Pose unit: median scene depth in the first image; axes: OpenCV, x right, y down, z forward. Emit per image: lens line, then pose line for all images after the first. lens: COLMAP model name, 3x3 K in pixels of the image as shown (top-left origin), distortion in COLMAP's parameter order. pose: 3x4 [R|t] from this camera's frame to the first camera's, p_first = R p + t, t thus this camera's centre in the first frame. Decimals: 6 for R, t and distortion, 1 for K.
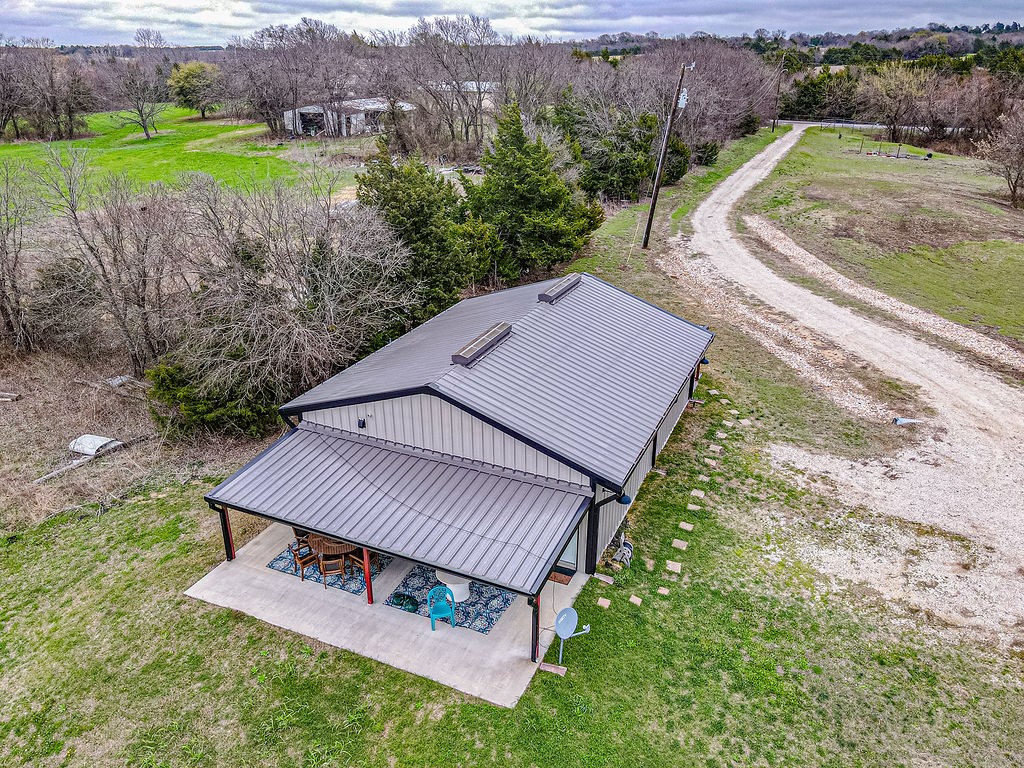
lens RADIAL K [[748.2, 0, 507.9], [0, 748.2, 386.2], [0, 0, 1]] dist [0.010941, 0.003695]
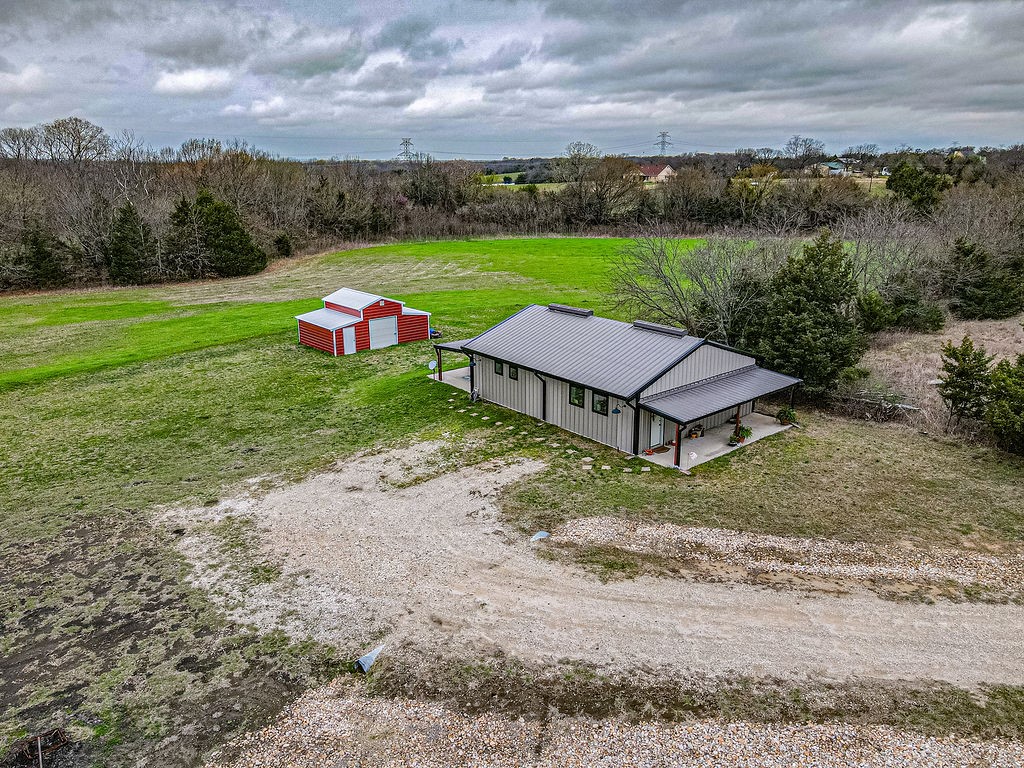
lens RADIAL K [[748.2, 0, 507.9], [0, 748.2, 386.2], [0, 0, 1]] dist [0.010941, 0.003695]
pose [[-0.436404, 0.258742, -0.861745, 0.768603], [-0.357590, 0.828994, 0.429998, -0.293825], [0.825640, 0.495804, -0.269253, 0.659671]]
